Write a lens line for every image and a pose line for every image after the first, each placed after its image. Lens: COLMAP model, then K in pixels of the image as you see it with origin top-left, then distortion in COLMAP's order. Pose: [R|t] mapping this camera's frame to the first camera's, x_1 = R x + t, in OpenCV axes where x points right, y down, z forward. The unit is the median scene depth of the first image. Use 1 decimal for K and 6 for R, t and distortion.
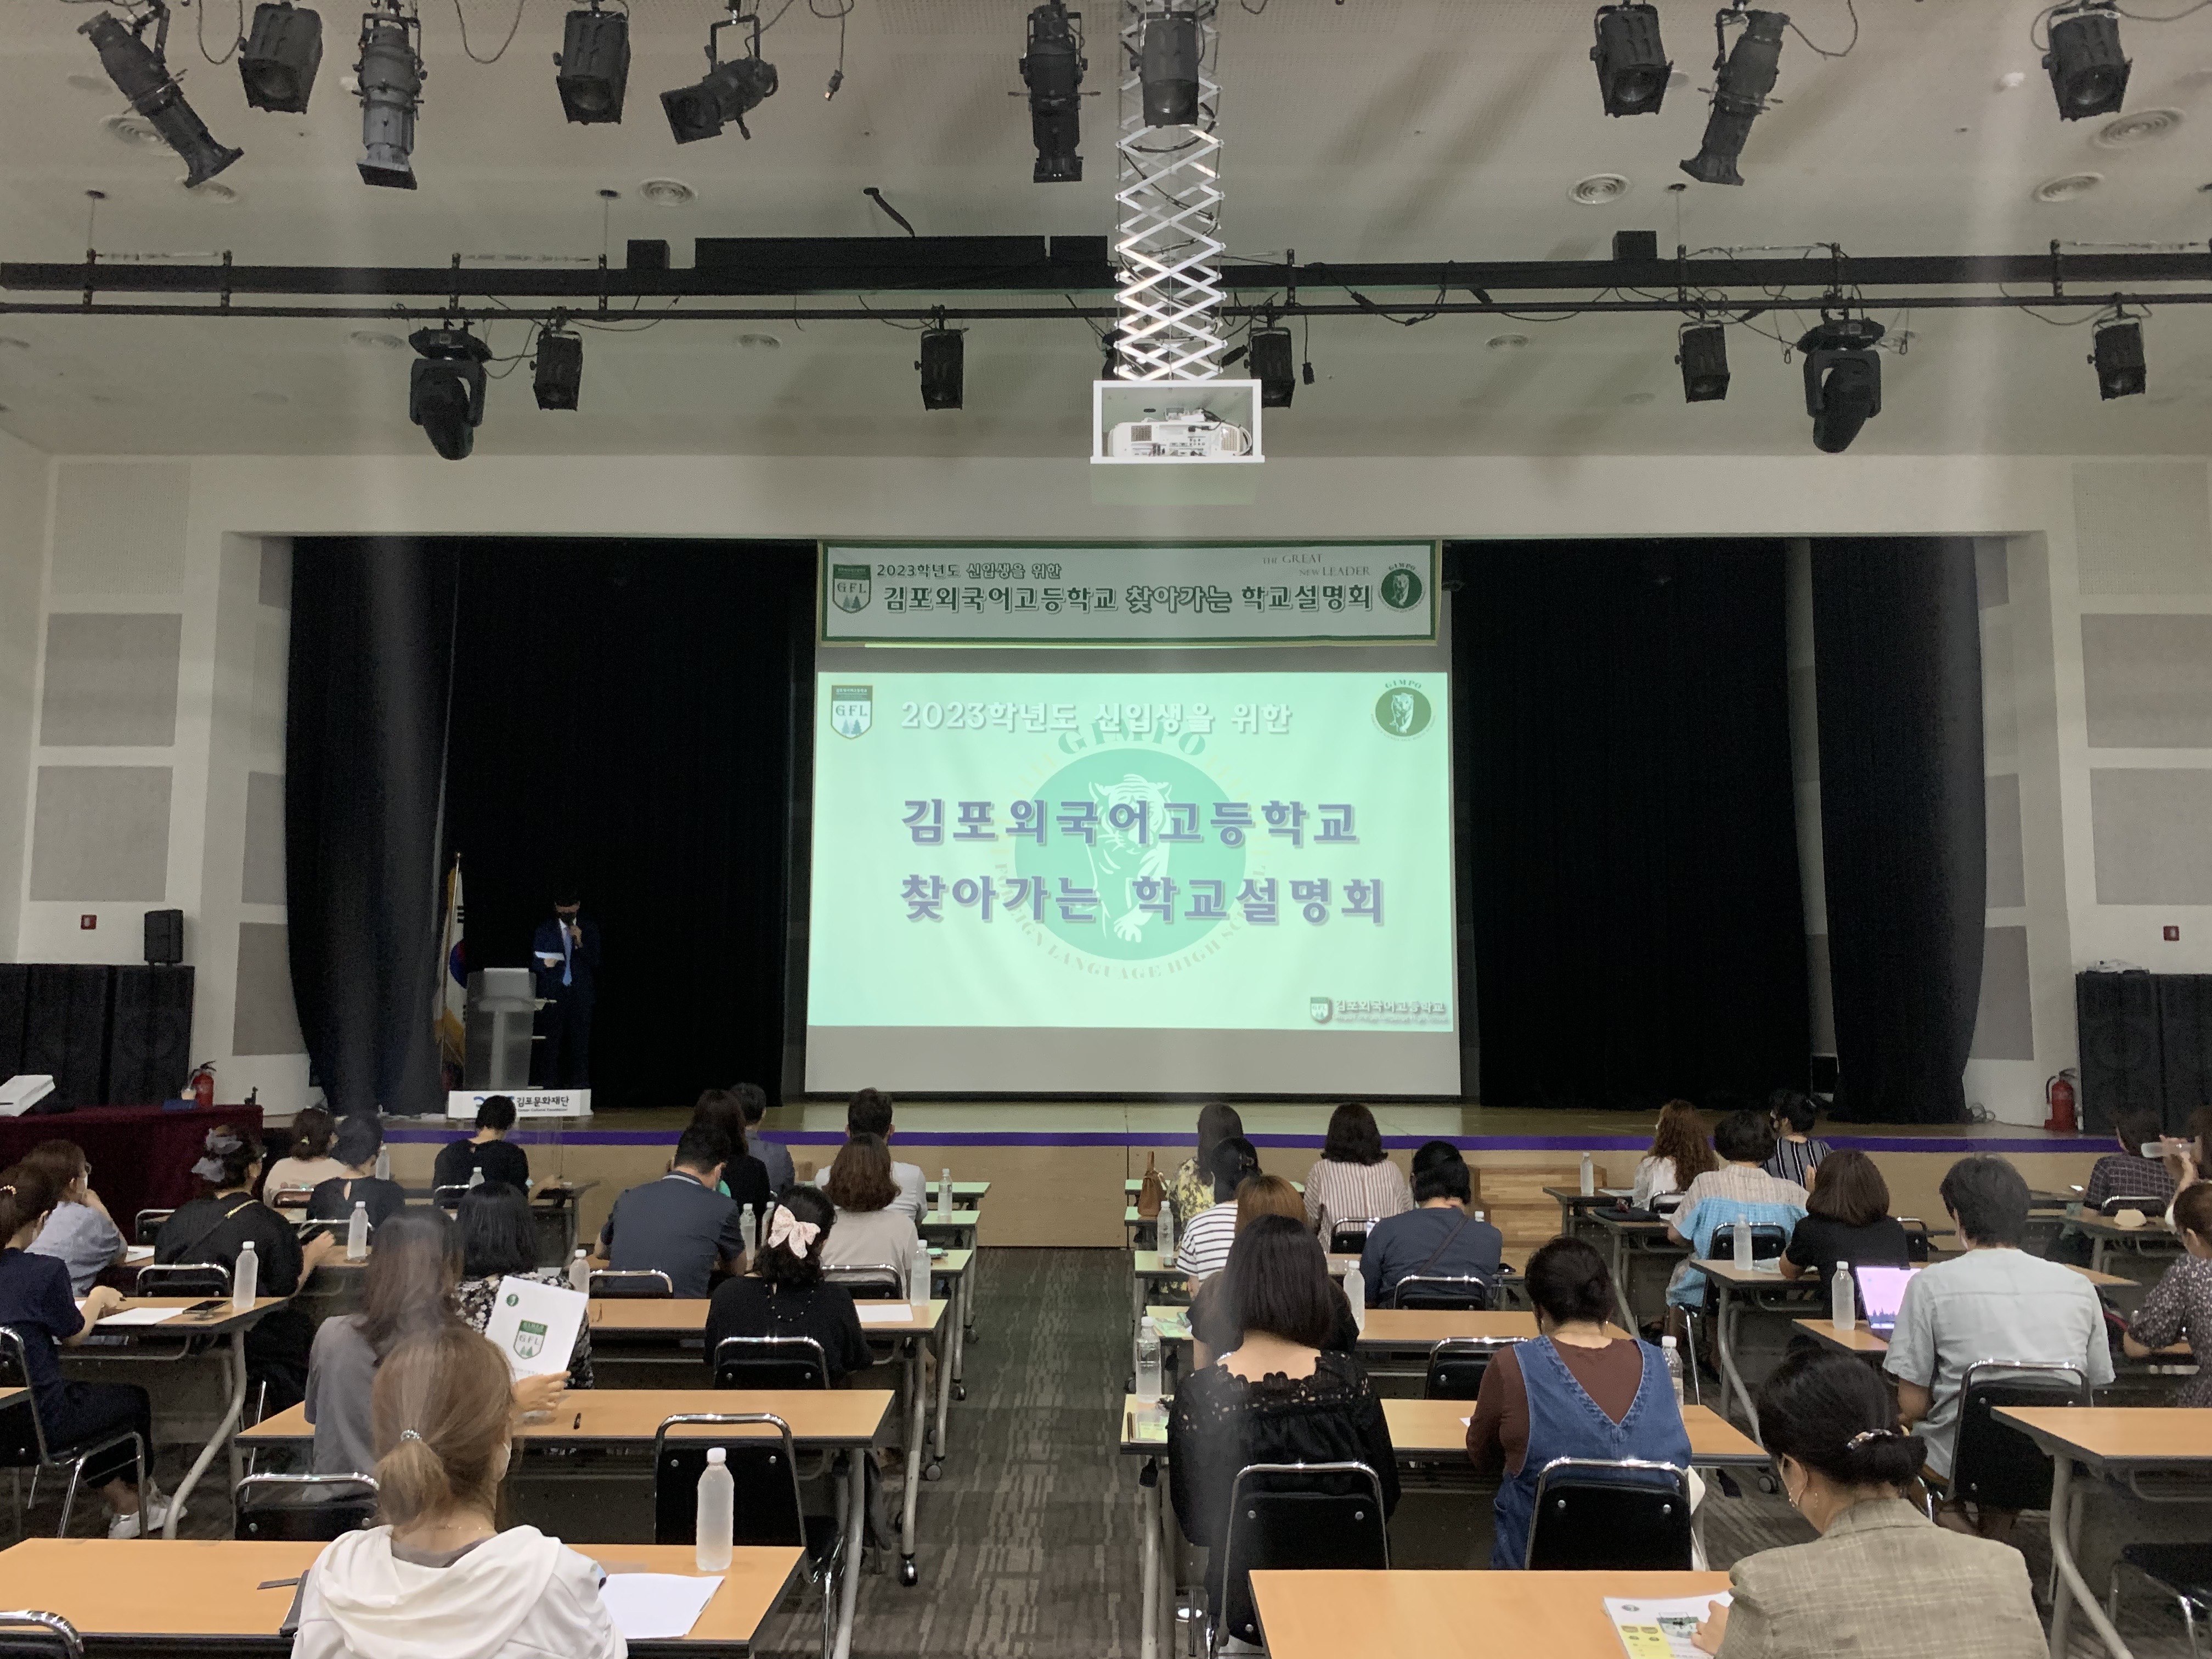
lens RADIAL K [[1684.9, 0, 1106.0], [0, 1684.9, 829.5], [0, 0, 1]] dist [0.160961, -0.349565]
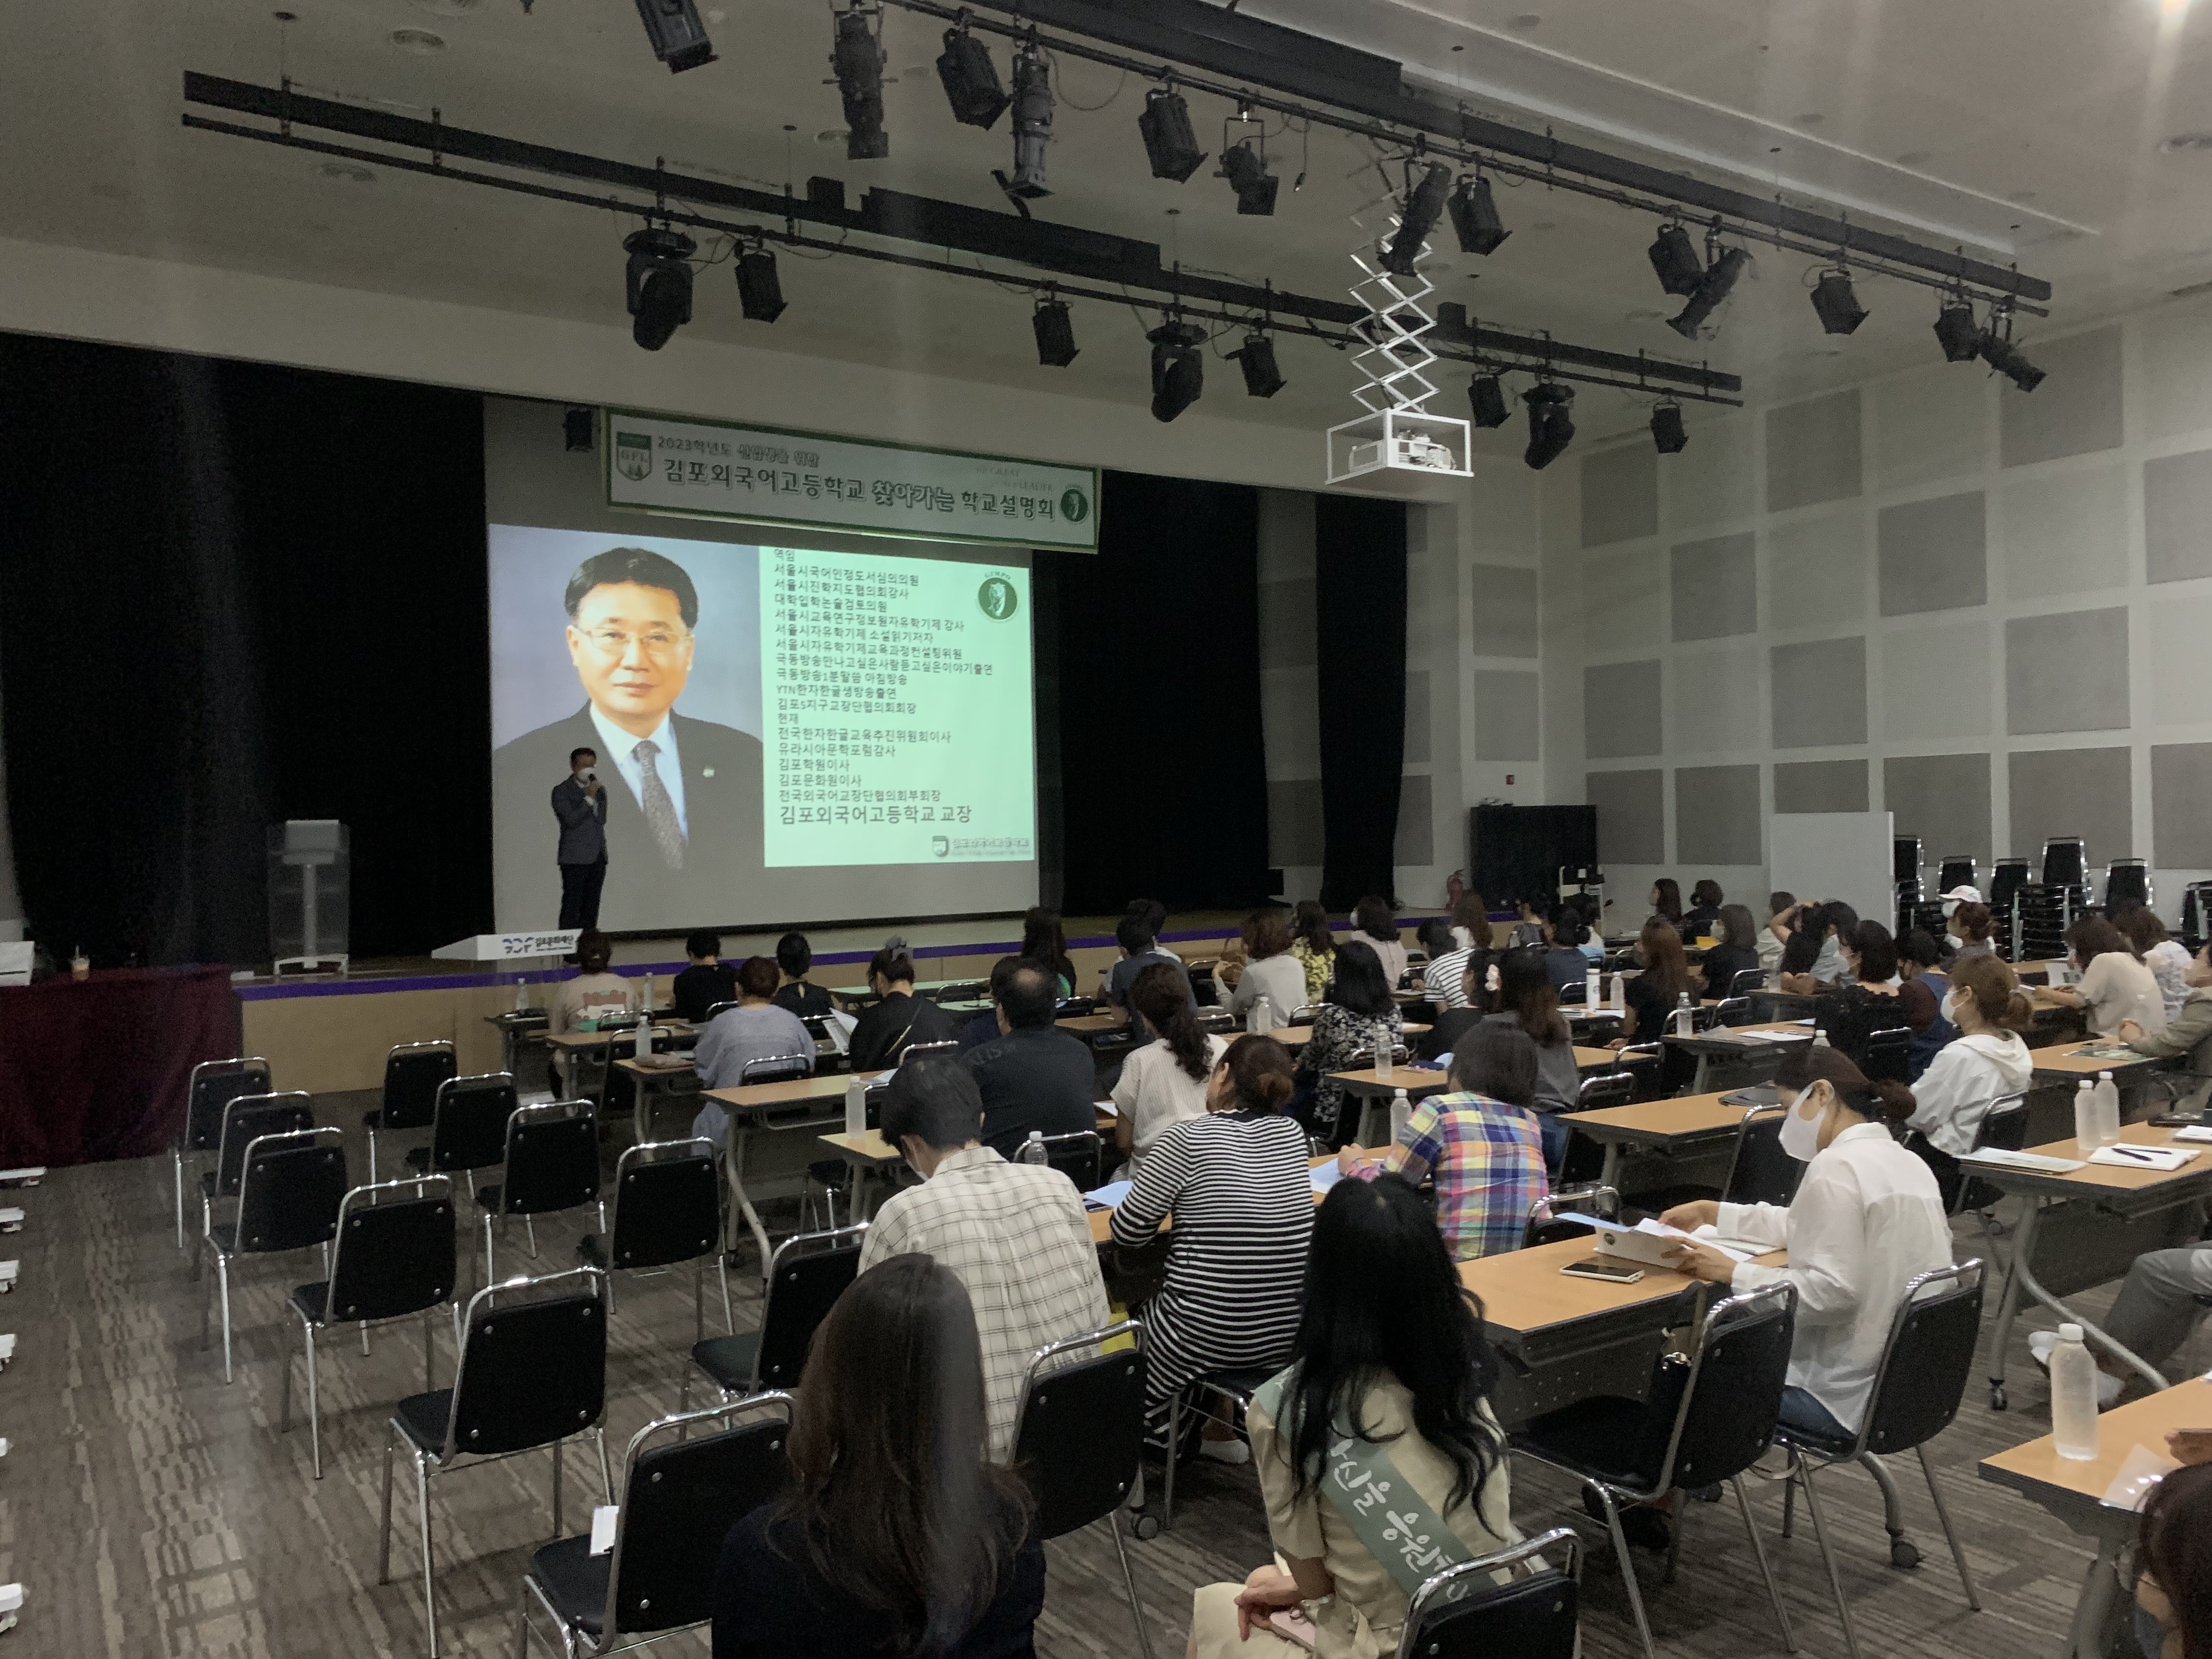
lens RADIAL K [[1658.6, 0, 1106.0], [0, 1658.6, 829.5], [0, 0, 1]] dist [0.109490, -0.319847]
pose [[0.829937, -0.019757, 0.557506, -0.491674], [-0.031830, 0.996067, 0.082683, -0.006843], [-0.556948, -0.086367, 0.826045, -0.040688]]
